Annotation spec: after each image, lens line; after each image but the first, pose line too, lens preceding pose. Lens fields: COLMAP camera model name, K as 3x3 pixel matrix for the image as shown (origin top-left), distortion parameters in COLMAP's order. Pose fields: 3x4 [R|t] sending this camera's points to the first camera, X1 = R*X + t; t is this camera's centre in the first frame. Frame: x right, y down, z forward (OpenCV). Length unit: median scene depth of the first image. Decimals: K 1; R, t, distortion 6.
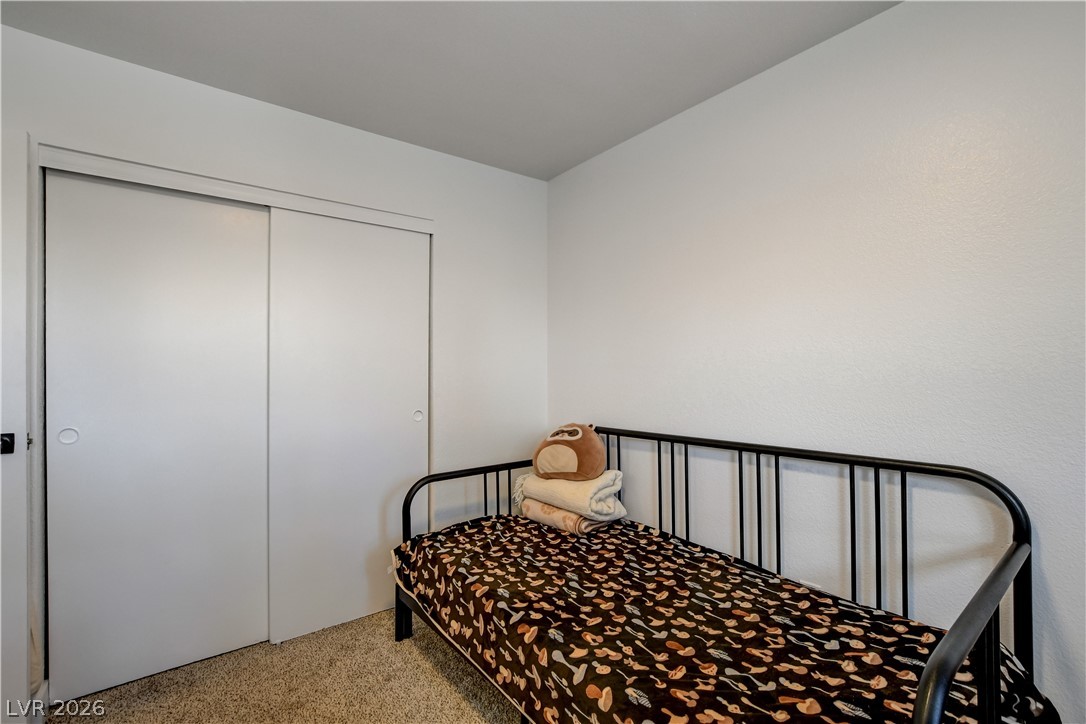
lens RADIAL K [[485.1, 0, 543.0], [0, 485.1, 362.0], [0, 0, 1]] dist [-0.001995, -0.000277]
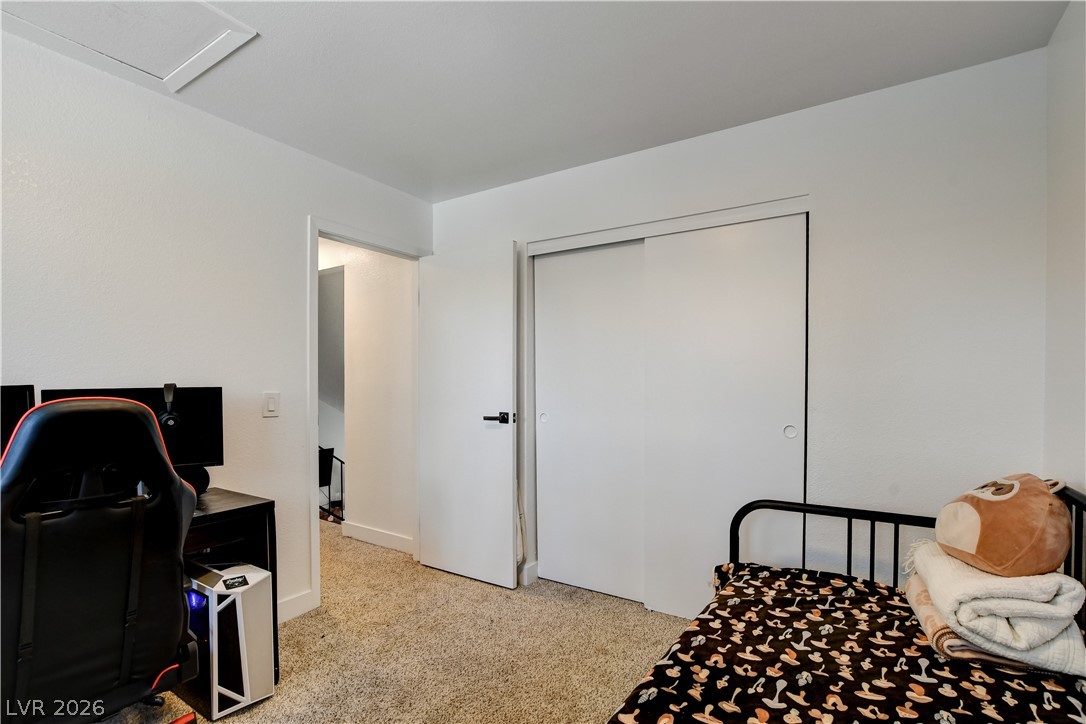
lens RADIAL K [[501.6, 0, 544.2], [0, 501.6, 376.1], [0, 0, 1]] dist [-0.003195, -0.000621]
pose [[0.356439, 0.002774, -0.934314, 0.480501], [0.015129, 0.999847, 0.008741, -0.000997], [0.934196, -0.017251, 0.356343, 0.330119]]
